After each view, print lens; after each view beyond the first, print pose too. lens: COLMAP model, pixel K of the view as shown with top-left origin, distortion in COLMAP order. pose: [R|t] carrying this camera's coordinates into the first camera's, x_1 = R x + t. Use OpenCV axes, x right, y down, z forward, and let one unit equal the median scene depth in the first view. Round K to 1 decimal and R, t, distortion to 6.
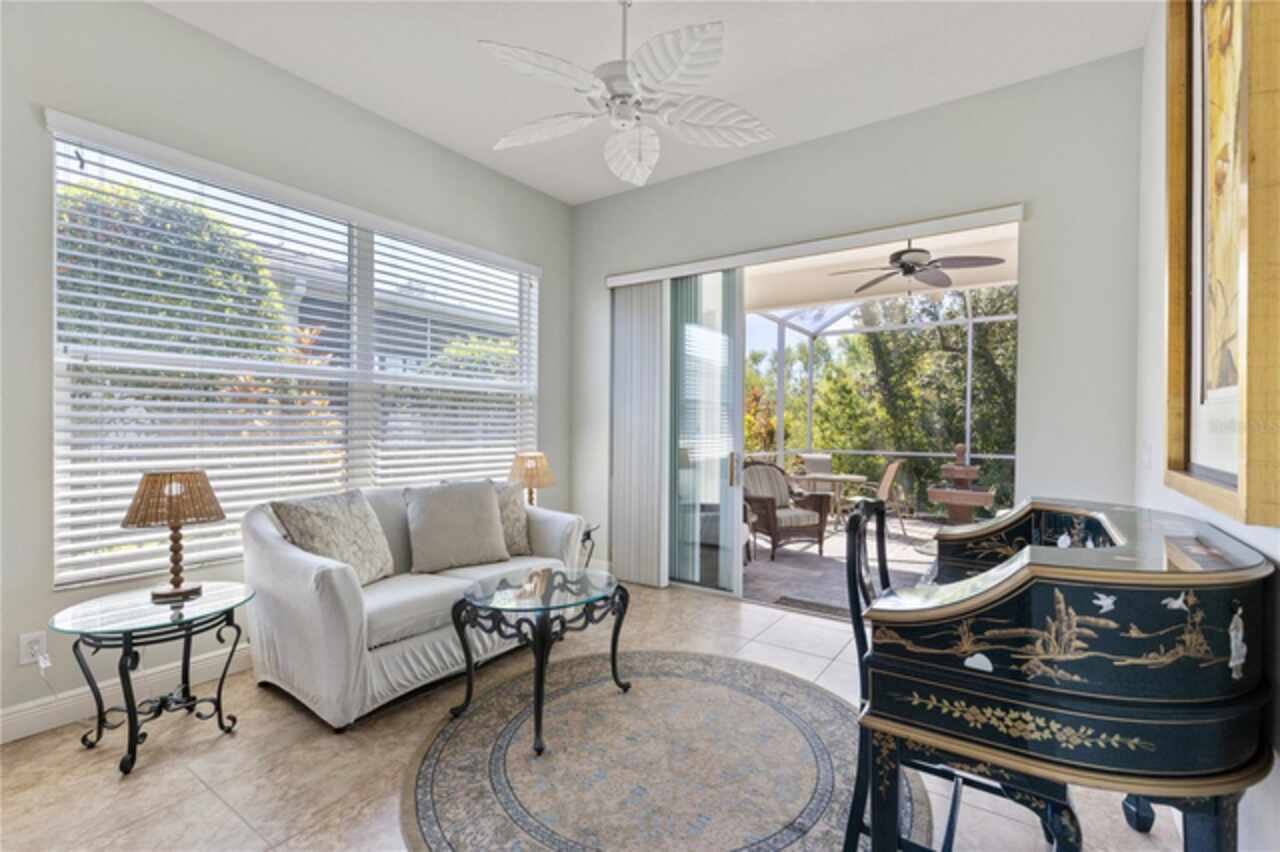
lens RADIAL K [[585.0, 0, 645.6], [0, 585.0, 428.0], [0, 0, 1]] dist [0.001512, 0.000273]
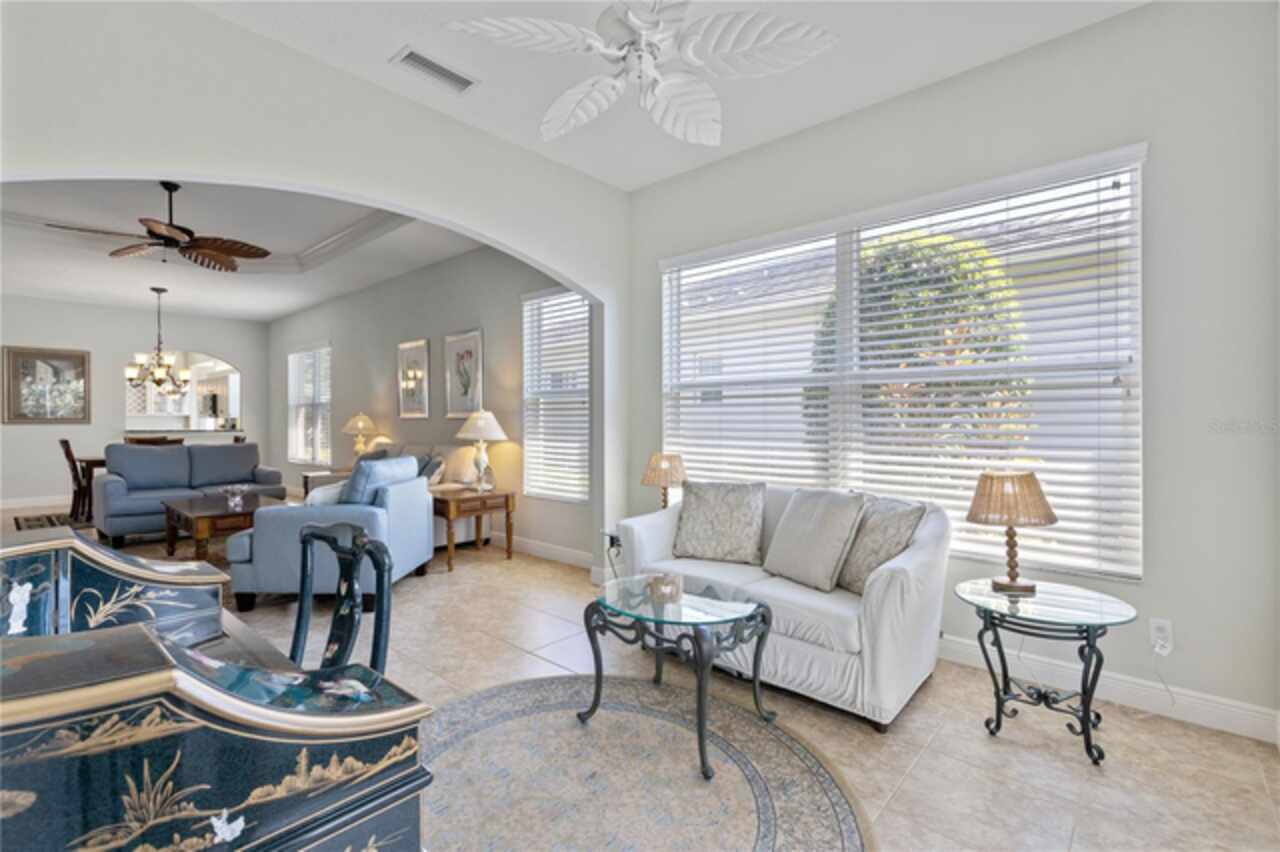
lens RADIAL K [[585.0, 0, 647.2], [0, 585.0, 414.8], [0, 0, 1]] dist [0.001512, 0.000273]
pose [[-0.124790, -0.020158, -0.991978, 0.345601], [-0.011396, 0.999757, -0.018882, -0.002180], [0.992118, 0.008948, -0.124990, 0.473600]]
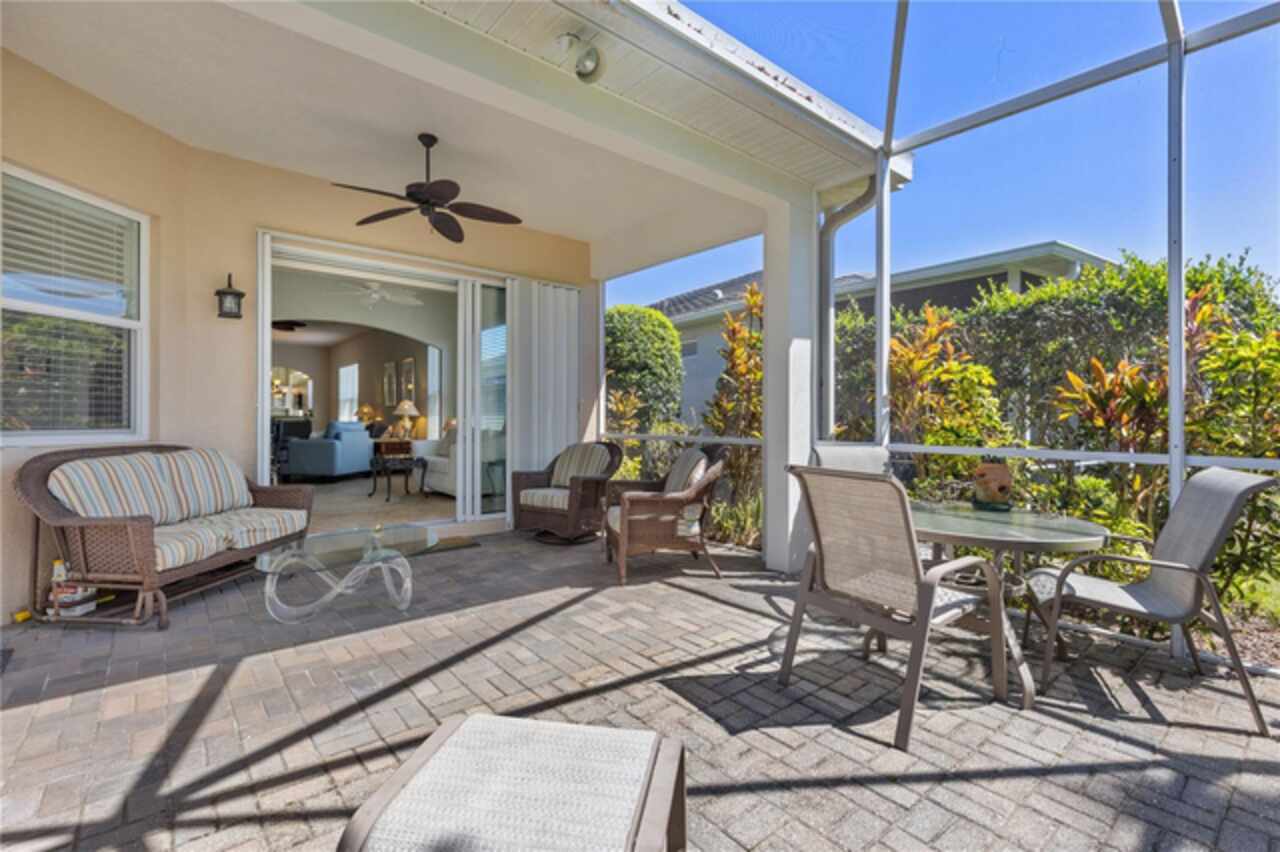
lens RADIAL K [[585.0, 0, 636.4], [0, 585.0, 423.4], [0, 0, 1]] dist [0.001512, 0.000273]
pose [[-0.281887, -0.011251, -0.959382, 0.548789], [-0.020756, 0.999769, -0.005626, 0.011825], [0.959223, 0.018327, -0.282056, 0.731868]]
